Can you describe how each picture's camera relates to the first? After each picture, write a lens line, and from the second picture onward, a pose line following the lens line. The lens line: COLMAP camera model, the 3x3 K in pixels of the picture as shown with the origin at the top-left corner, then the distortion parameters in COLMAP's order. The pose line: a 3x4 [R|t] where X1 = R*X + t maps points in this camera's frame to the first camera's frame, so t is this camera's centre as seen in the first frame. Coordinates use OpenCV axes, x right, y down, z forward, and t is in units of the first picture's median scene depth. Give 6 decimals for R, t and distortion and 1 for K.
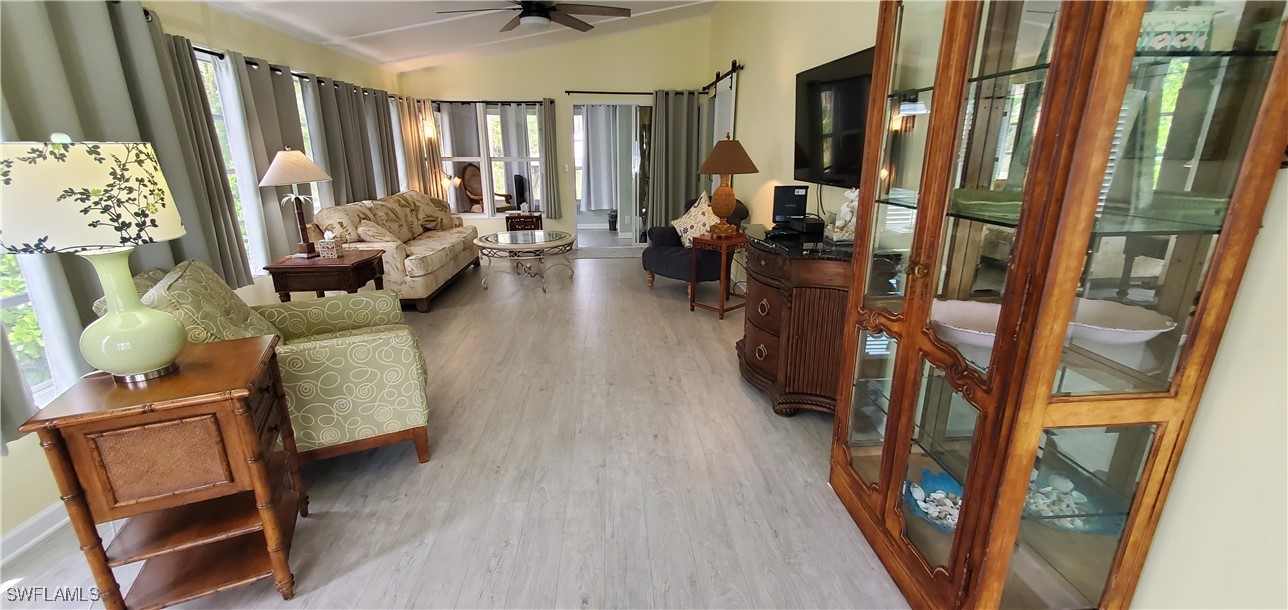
lens RADIAL K [[520.5, 0, 663.4], [0, 520.5, 320.8], [0, 0, 1]] dist [-0.000740, -0.001514]
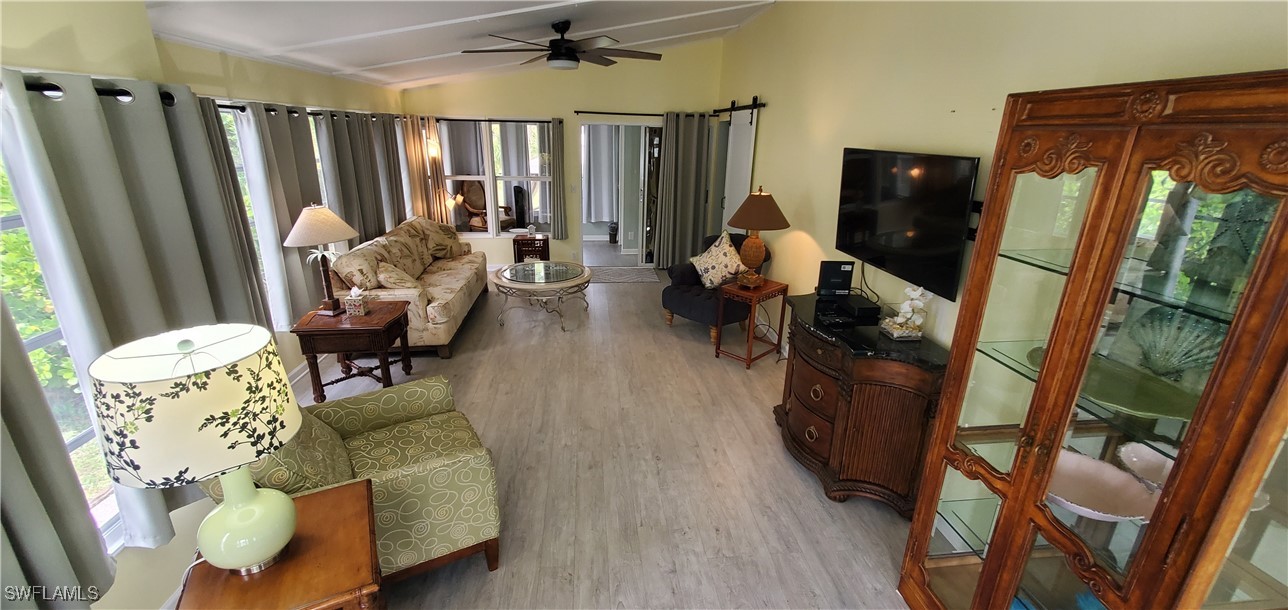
lens RADIAL K [[520.5, 0, 653.2], [0, 520.5, 307.0], [0, 0, 1]] dist [-0.000740, -0.001514]
pose [[0.998839, 0.008216, 0.047473, -0.174378], [-0.009772, 0.999419, 0.032653, -0.221427], [-0.047177, -0.033079, 0.998339, 0.010694]]
